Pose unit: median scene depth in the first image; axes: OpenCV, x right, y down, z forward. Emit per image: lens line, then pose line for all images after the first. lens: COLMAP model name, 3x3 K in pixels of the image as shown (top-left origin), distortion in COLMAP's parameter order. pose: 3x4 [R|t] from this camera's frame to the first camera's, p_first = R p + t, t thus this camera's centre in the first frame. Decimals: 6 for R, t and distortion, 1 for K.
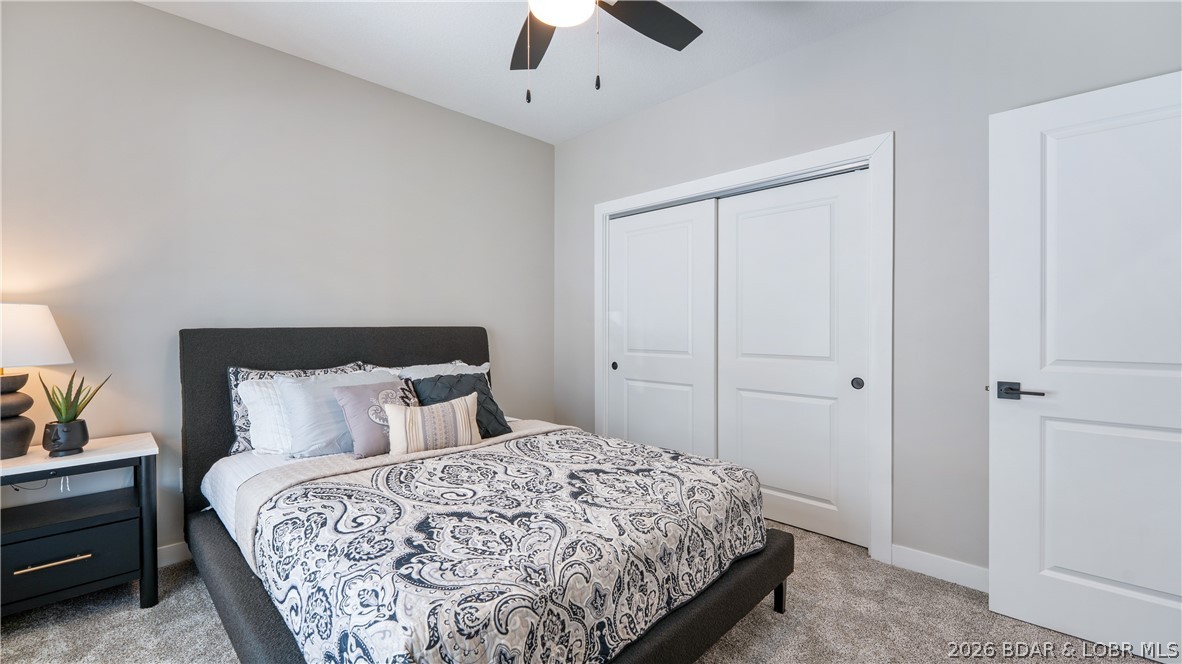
lens RADIAL K [[487.8, 0, 587.8], [0, 487.8, 331.5], [0, 0, 1]] dist [0.007167, -0.001209]
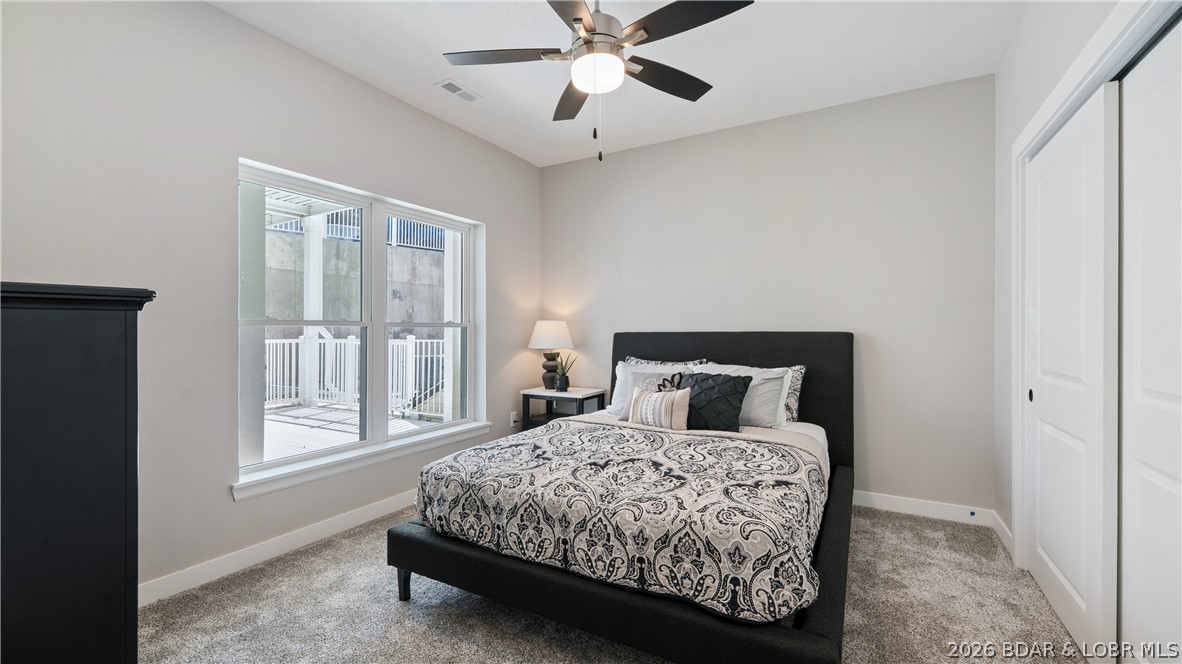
lens RADIAL K [[487.8, 0, 590.3], [0, 487.8, 332.7], [0, 0, 1]] dist [0.007167, -0.001209]
pose [[0.267137, 0.005192, -0.963645, 1.051353], [-0.012368, 0.999922, 0.001959, -0.008623], [0.963579, 0.011396, 0.267180, 0.575653]]
